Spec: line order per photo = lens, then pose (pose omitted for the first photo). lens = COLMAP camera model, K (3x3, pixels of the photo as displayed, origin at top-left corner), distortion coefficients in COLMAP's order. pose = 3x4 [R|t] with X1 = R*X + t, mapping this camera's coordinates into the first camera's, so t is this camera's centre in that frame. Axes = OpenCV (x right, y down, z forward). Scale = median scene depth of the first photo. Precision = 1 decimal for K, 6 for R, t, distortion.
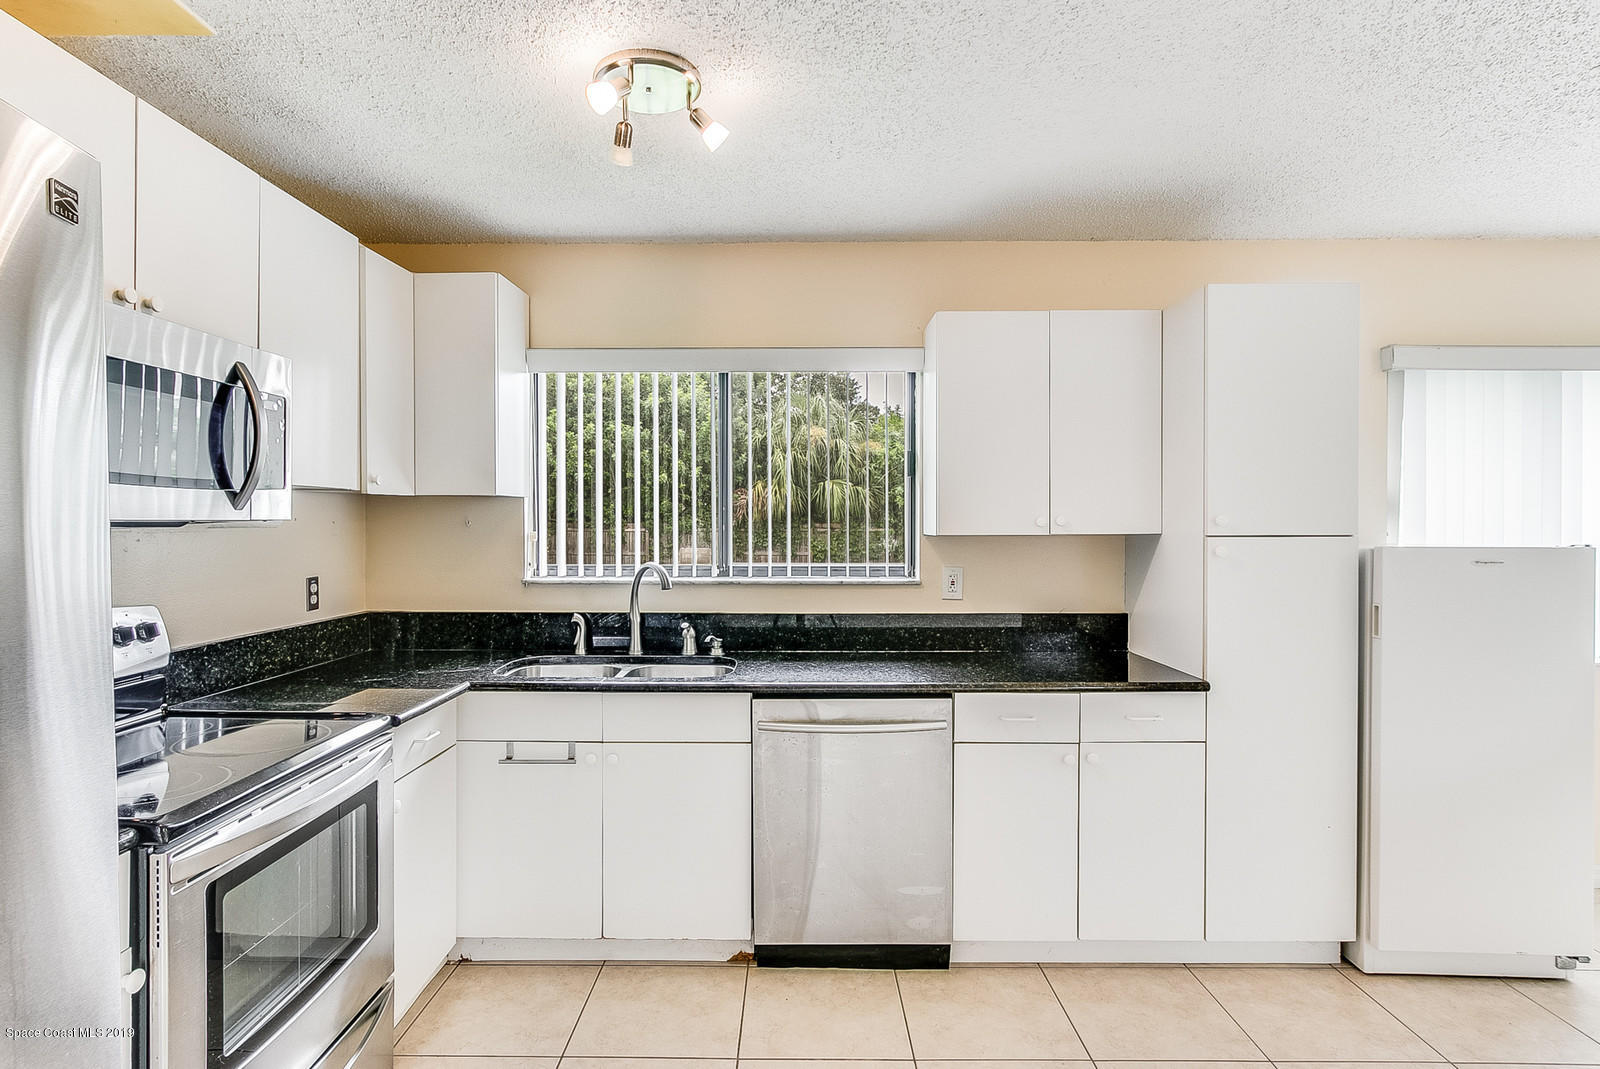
lens RADIAL K [[840.6, 0, 794.8], [0, 840.6, 517.6], [0, 0, 1]] dist [-0.002404, 0.001964]
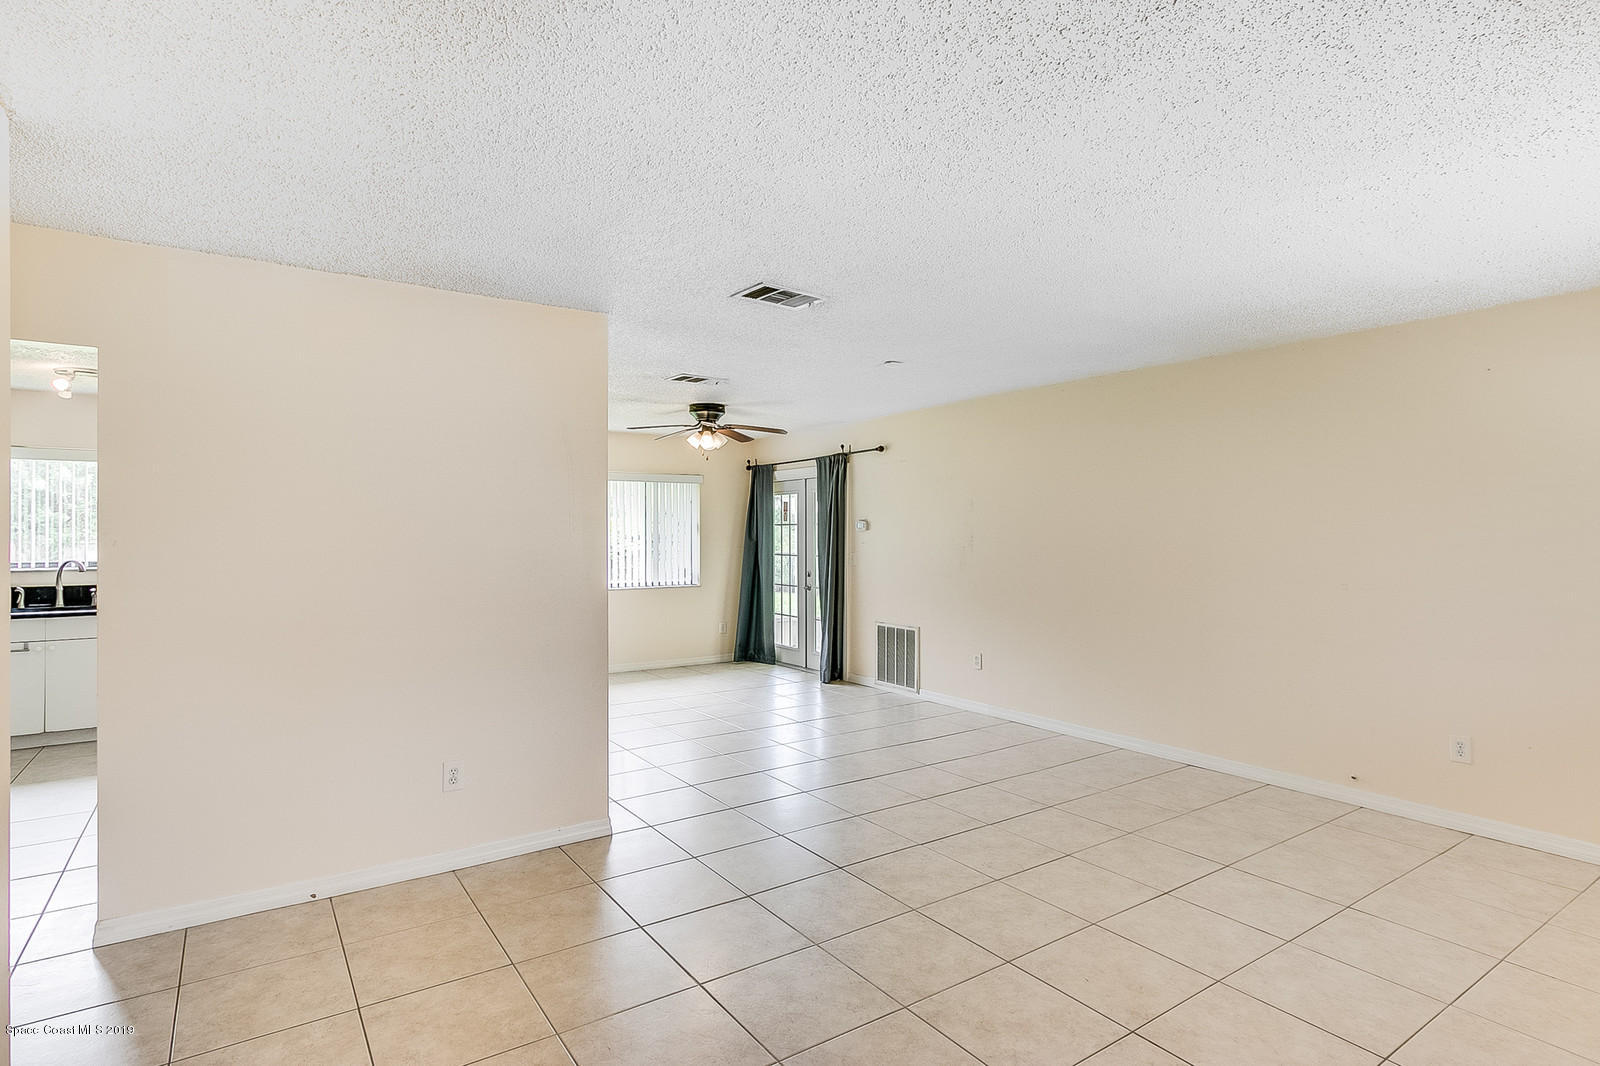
lens RADIAL K [[816.9, 0, 787.5], [0, 816.9, 518.3], [0, 0, 1]] dist [0.001455, 0.000251]
pose [[0.828317, 0.007484, 0.560210, 0.165036], [-0.004510, 0.999967, -0.006689, -0.042674], [-0.560241, 0.003014, 0.828324, -1.737402]]
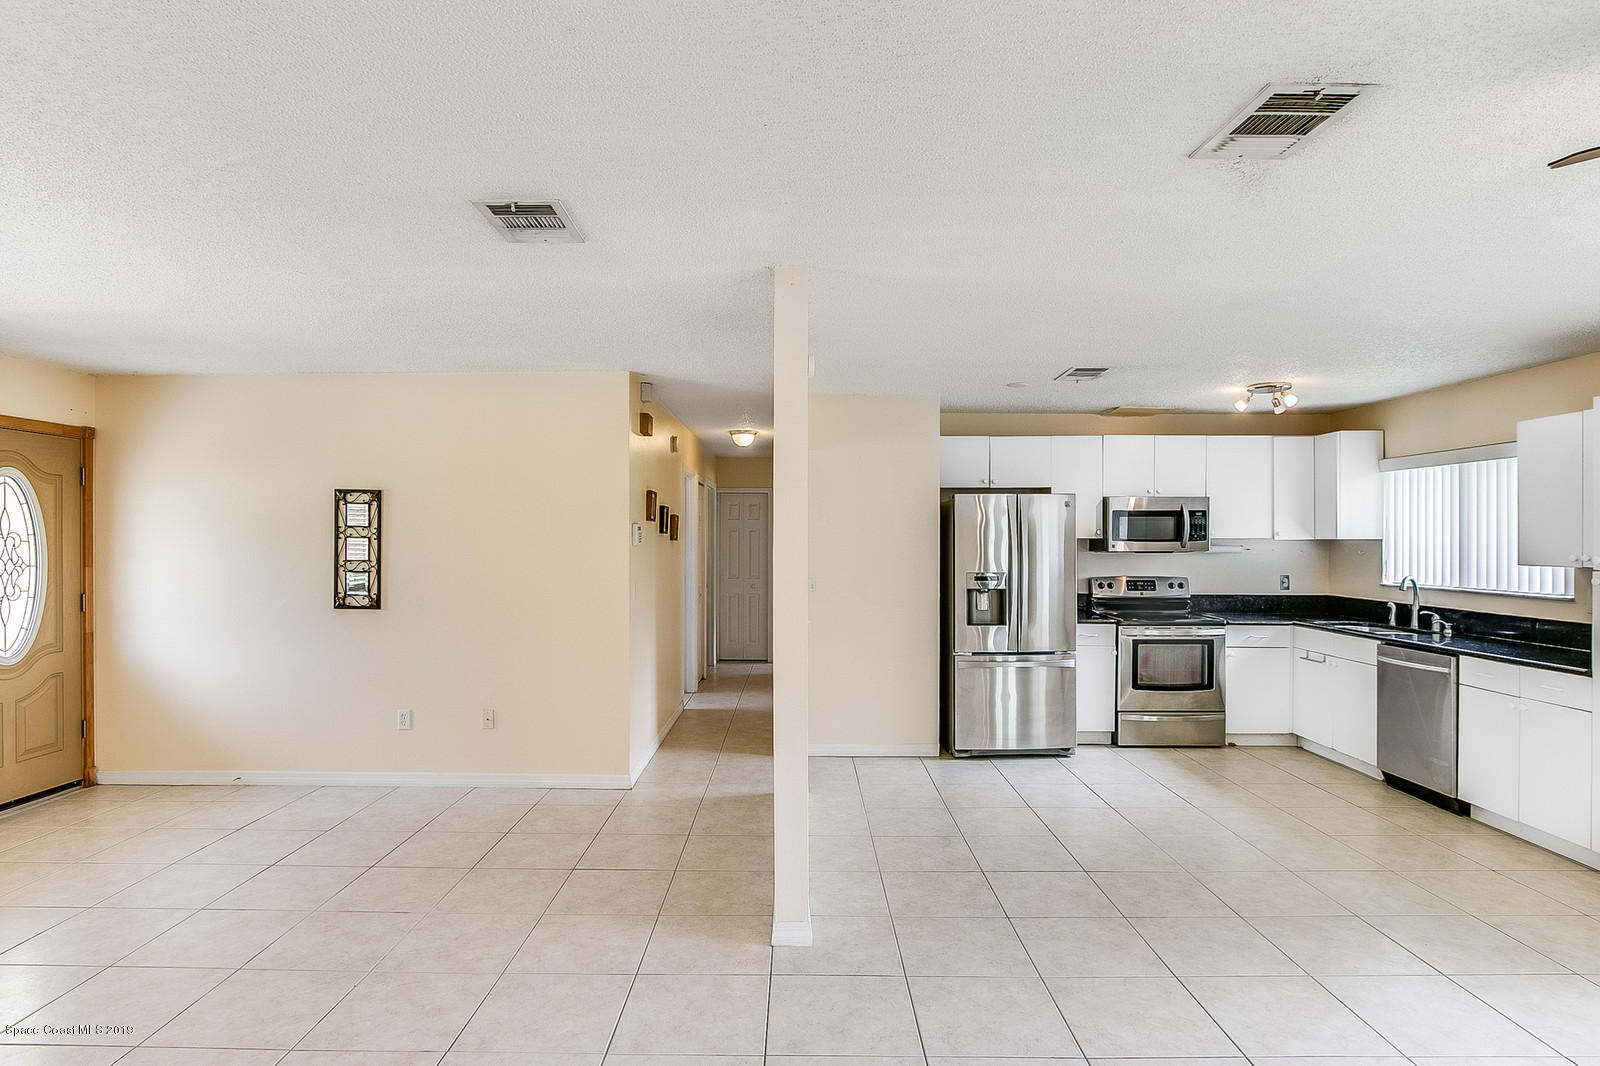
lens RADIAL K [[854.7, 0, 794.7], [0, 854.7, 539.8], [0, 0, 1]] dist [-0.015069, 0.002106]
pose [[-0.001909, 0.000891, -0.999998, 1.830440], [0.002720, 0.999996, 0.000886, -0.033599], [0.999994, -0.002719, -0.001912, -0.347187]]
